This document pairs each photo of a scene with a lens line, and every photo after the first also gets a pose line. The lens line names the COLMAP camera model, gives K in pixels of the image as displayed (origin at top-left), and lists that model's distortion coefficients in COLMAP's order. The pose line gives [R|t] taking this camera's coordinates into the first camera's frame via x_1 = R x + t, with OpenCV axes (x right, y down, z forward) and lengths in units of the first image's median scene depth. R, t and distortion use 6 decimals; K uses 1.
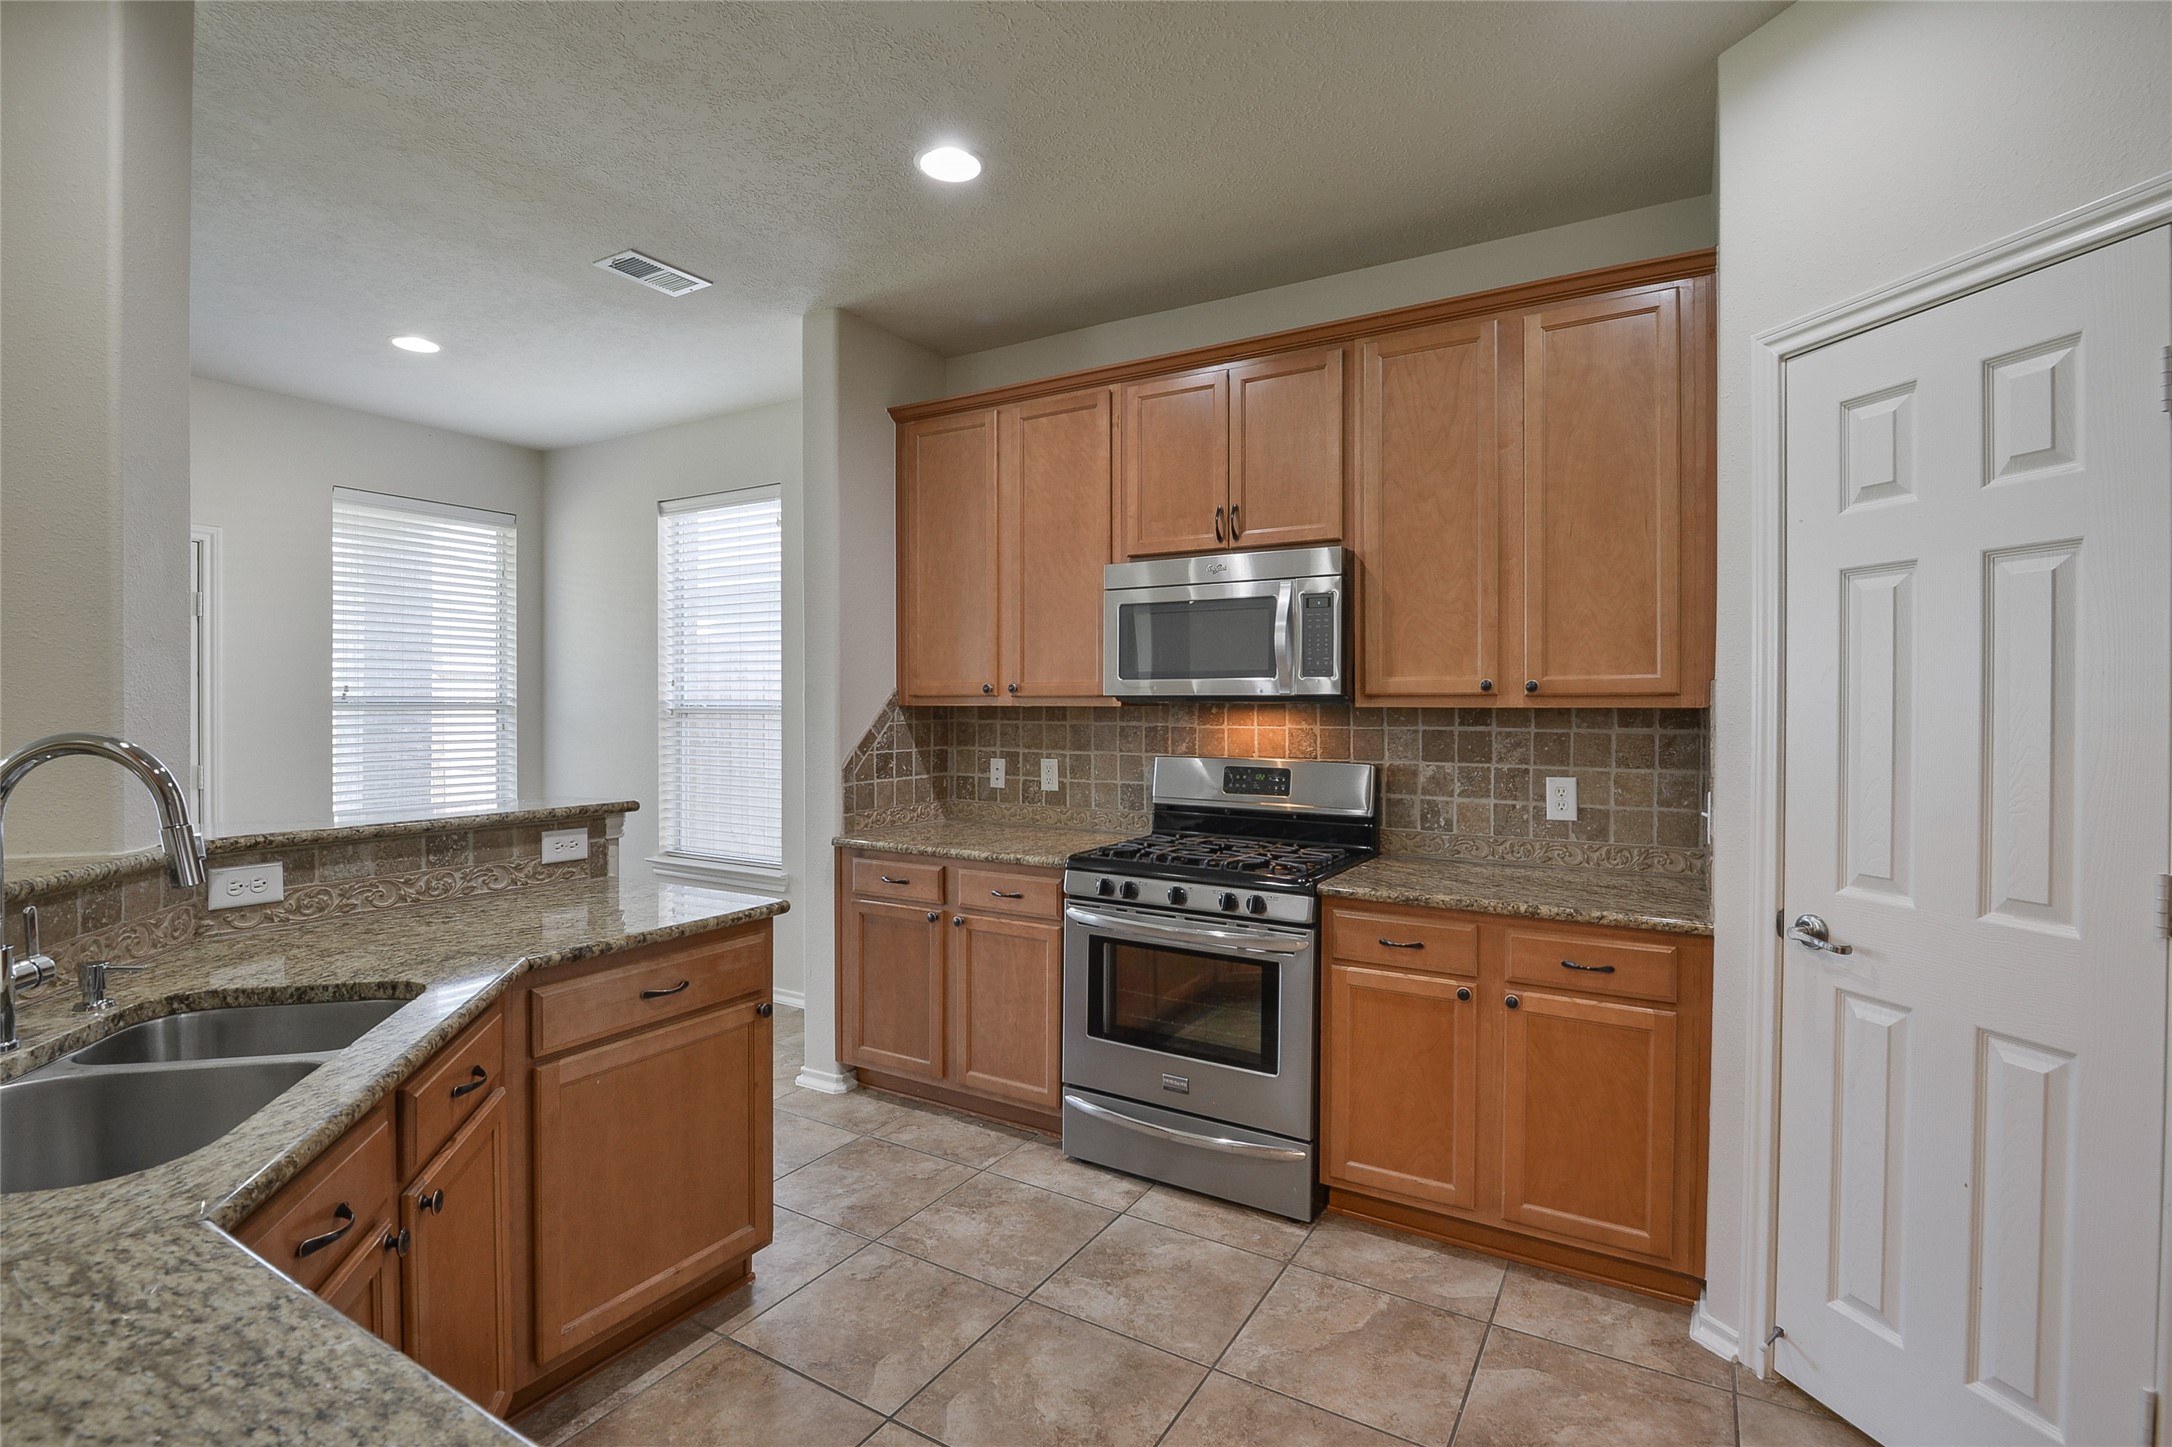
lens RADIAL K [[1005.8, 0, 1083.1], [0, 1005.8, 716.2], [0, 0, 1]] dist [-0.015178, -0.003388]
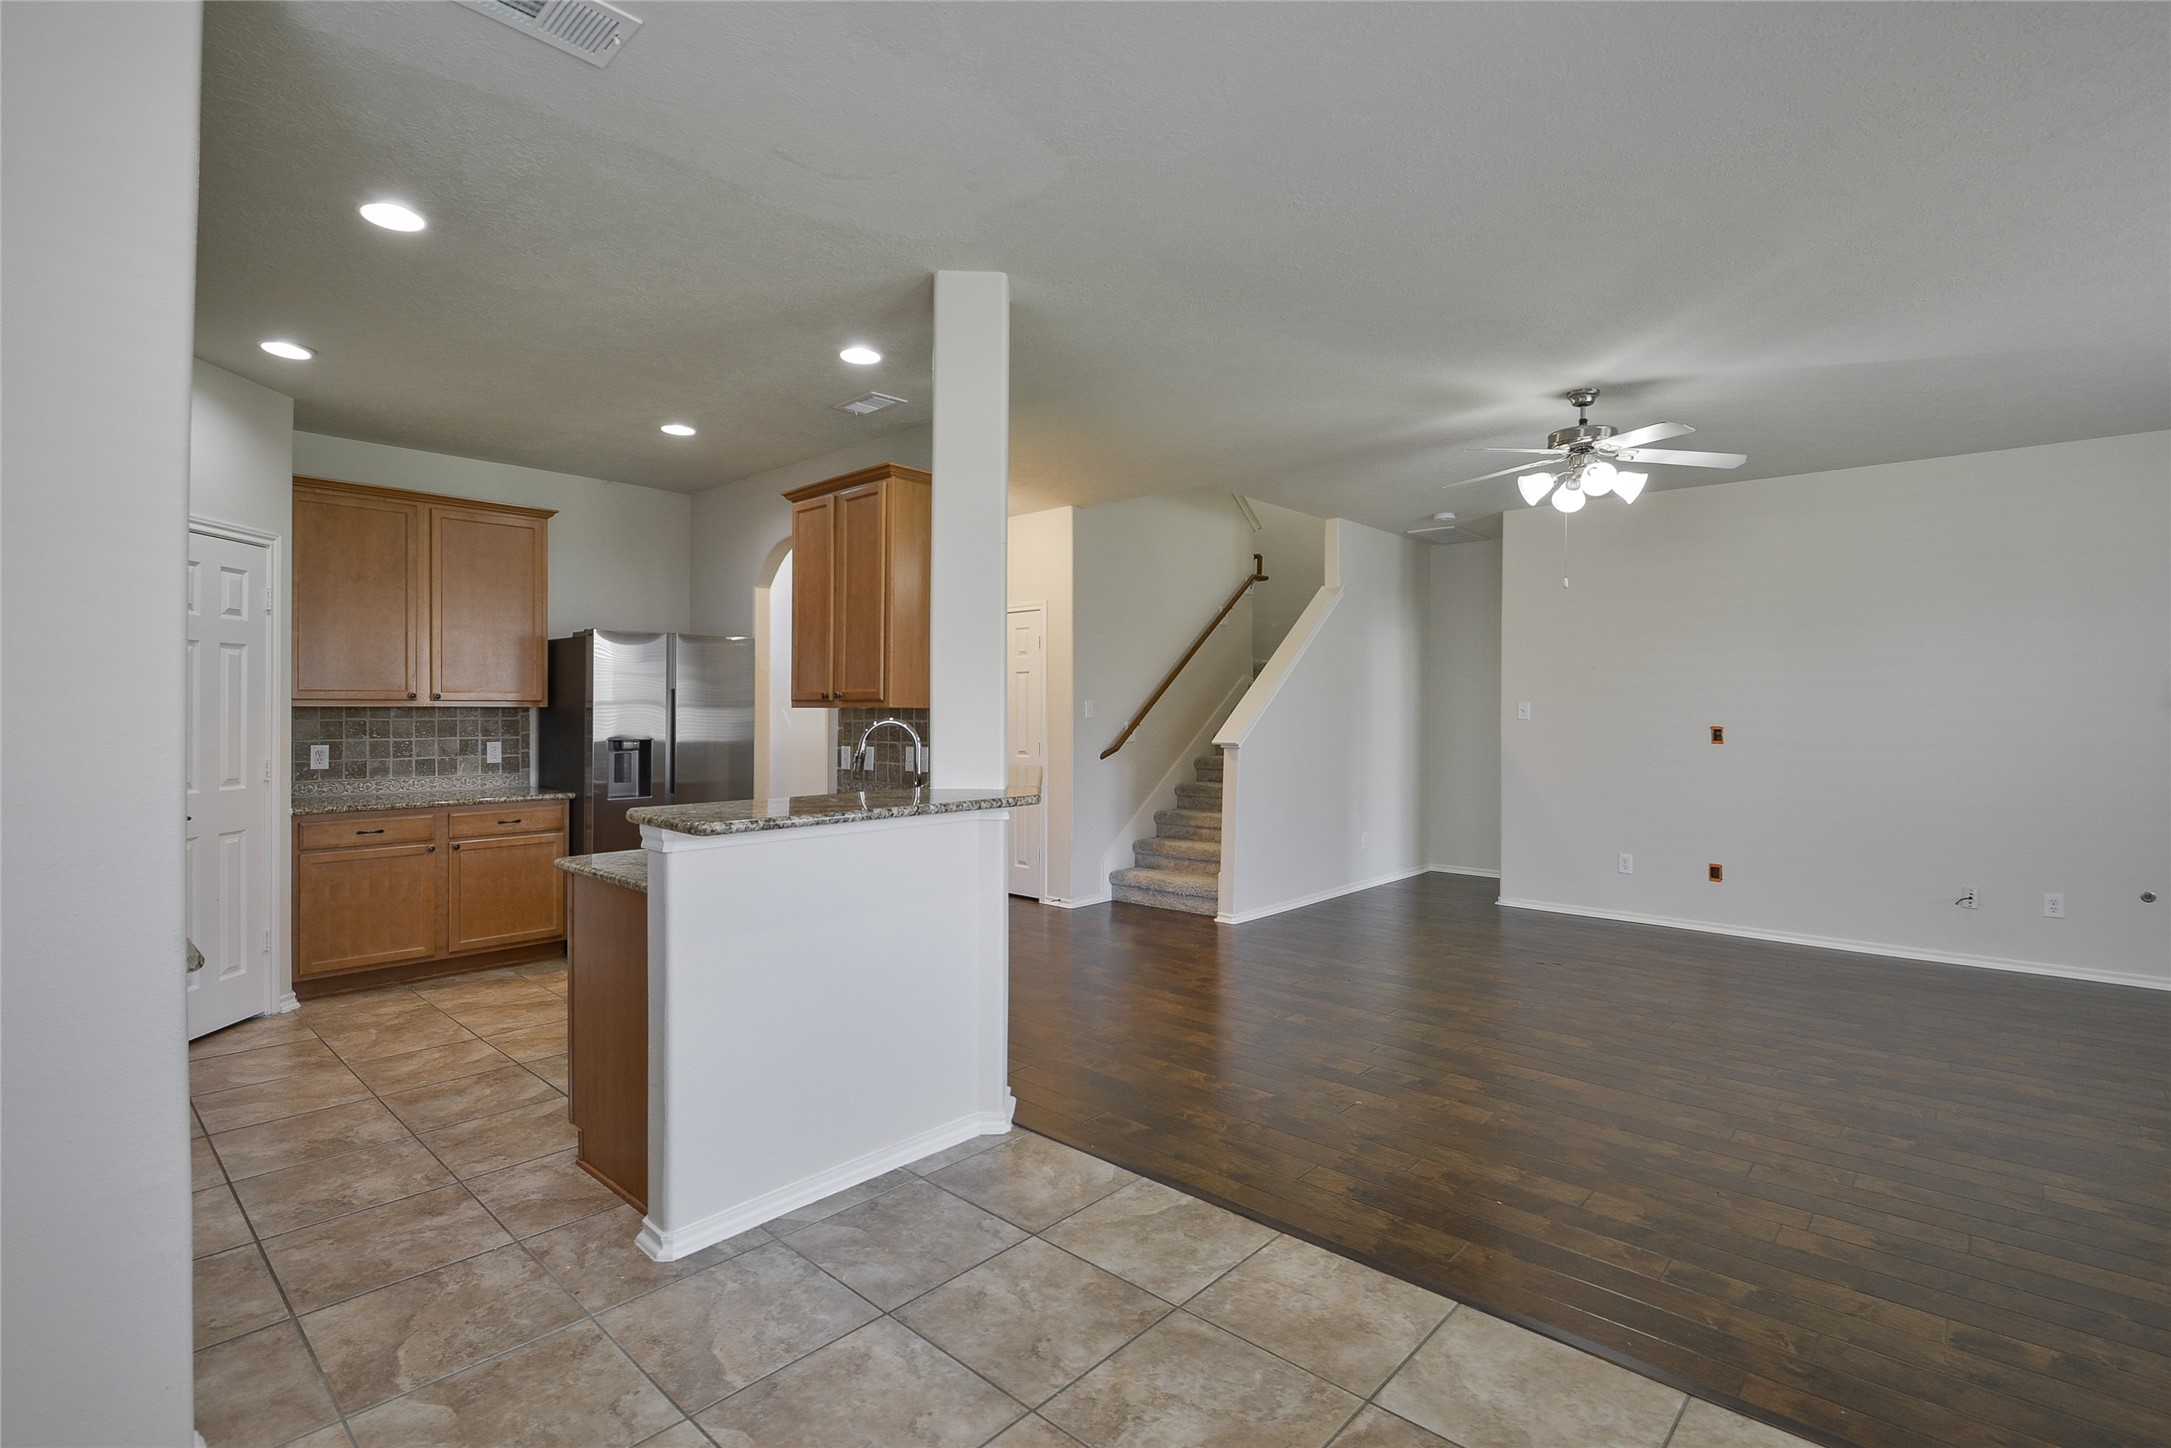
lens RADIAL K [[1005.4, 0, 1076.7], [0, 1005.4, 713.3], [0, 0, 1]] dist [-0.015178, -0.003388]
pose [[-0.978836, -0.007250, 0.204516, -1.052283], [-0.004522, 0.999895, 0.013803, -0.020054], [-0.204595, 0.012586, -0.978766, 1.839186]]
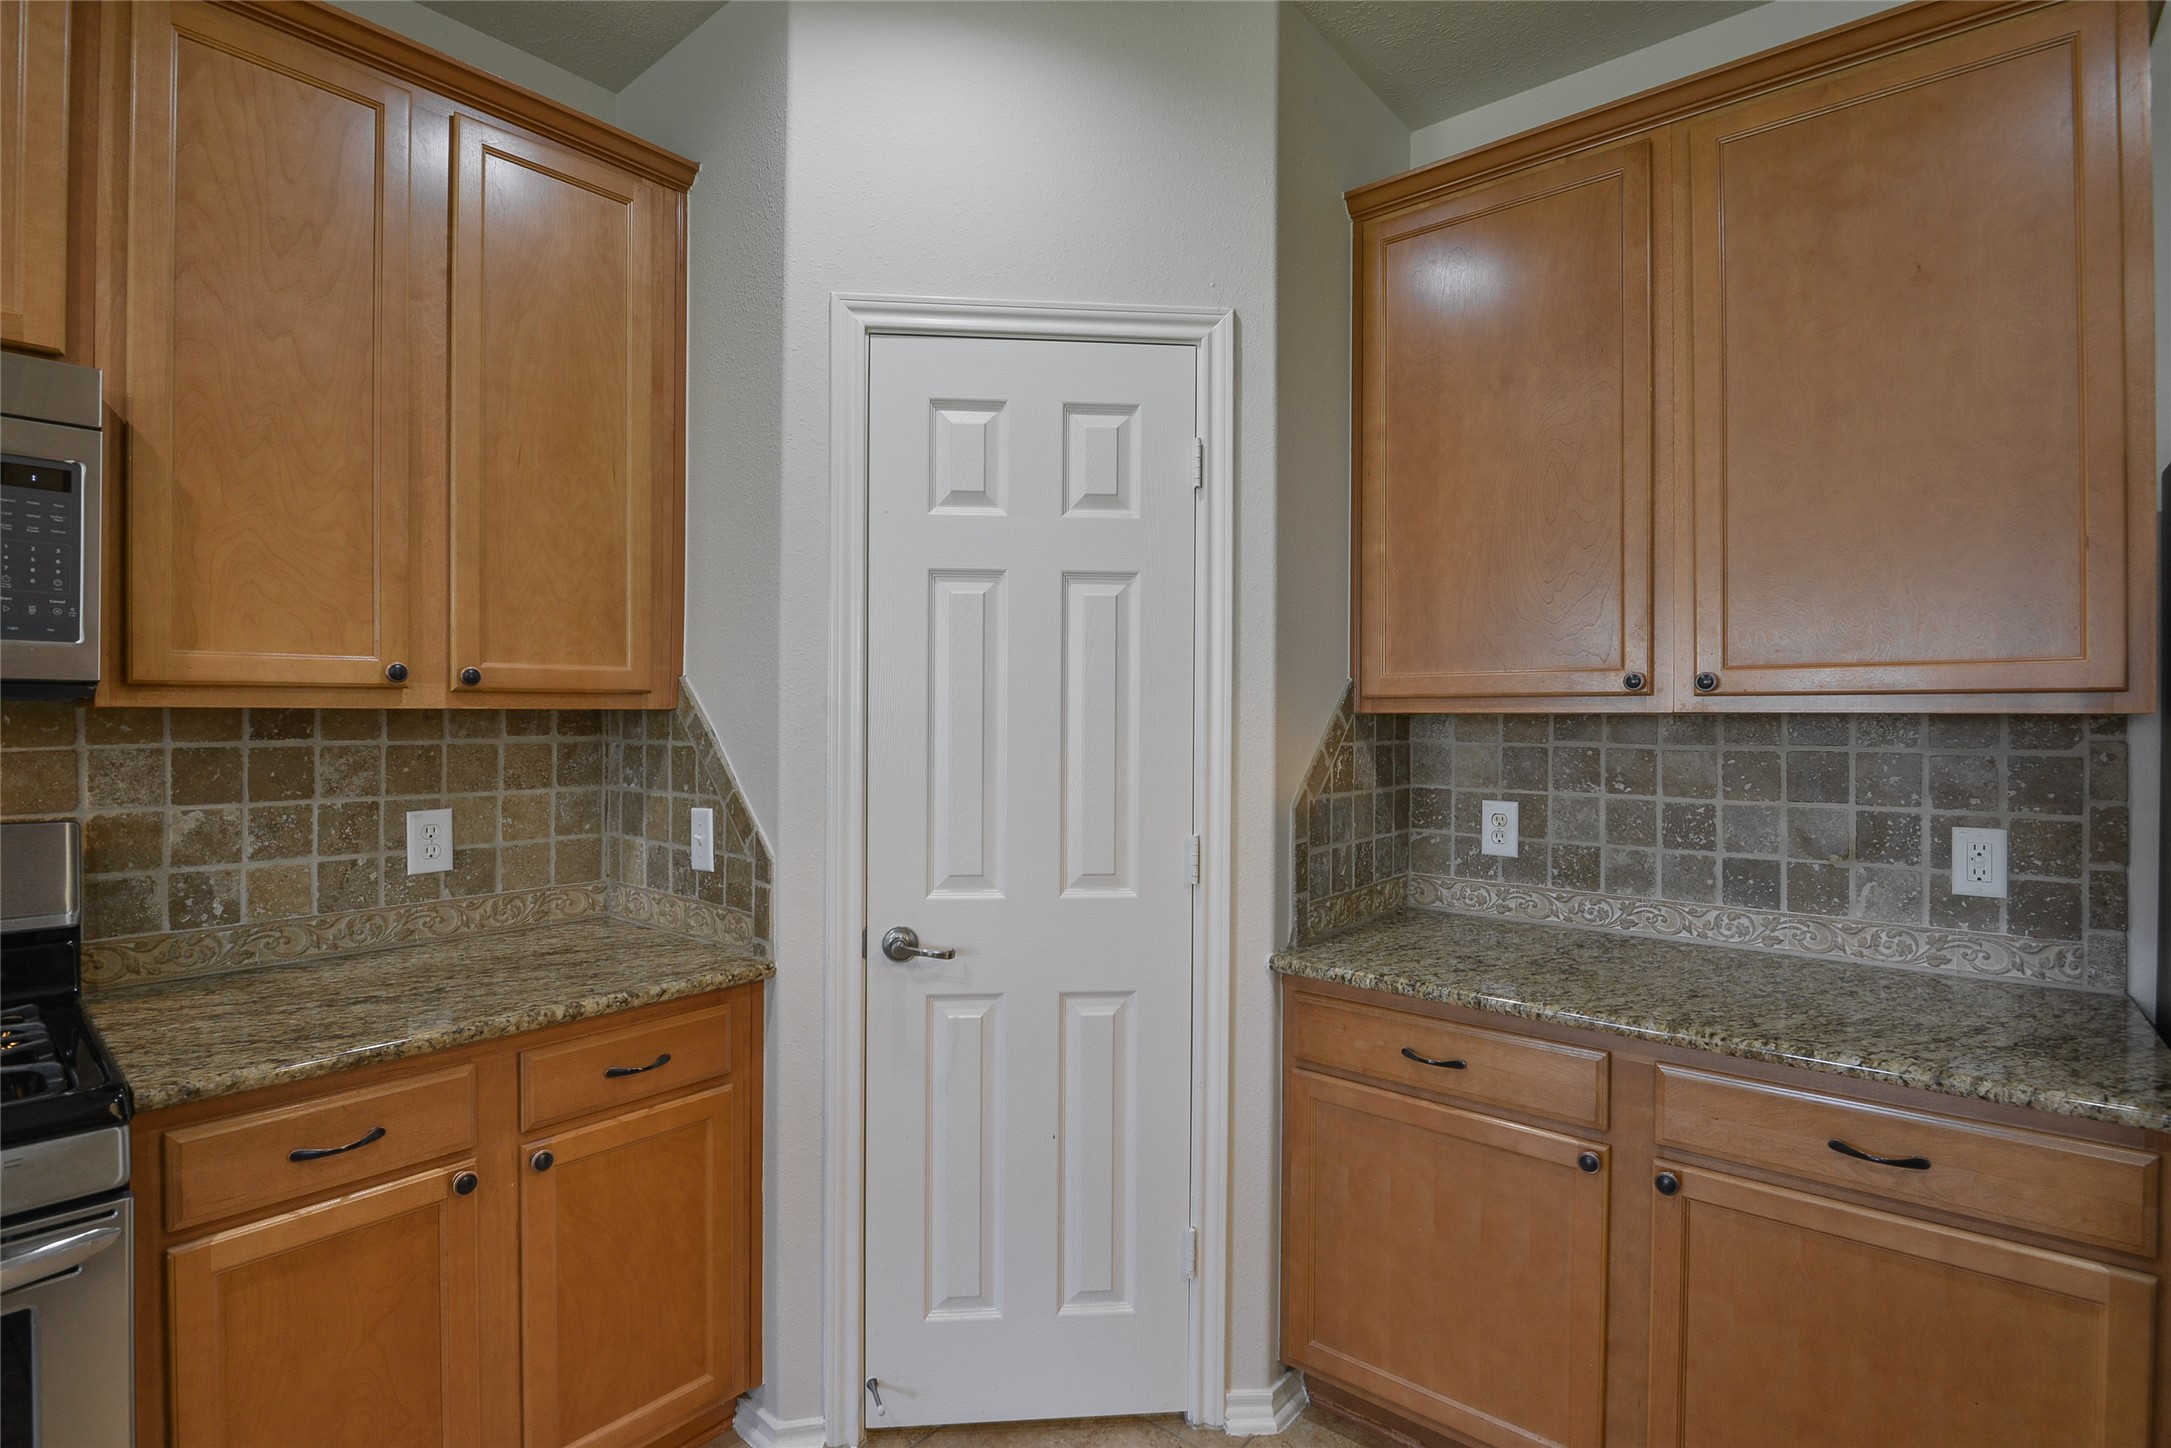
lens RADIAL K [[1005.4, 0, 1094.8], [0, 1005.4, 714.8], [0, 0, 1]] dist [-0.015178, -0.003388]
pose [[0.161106, -0.004180, 0.986928, -0.134062], [0.006404, 0.999974, 0.003190, -0.003783], [-0.986916, 0.005806, 0.161129, 0.475759]]
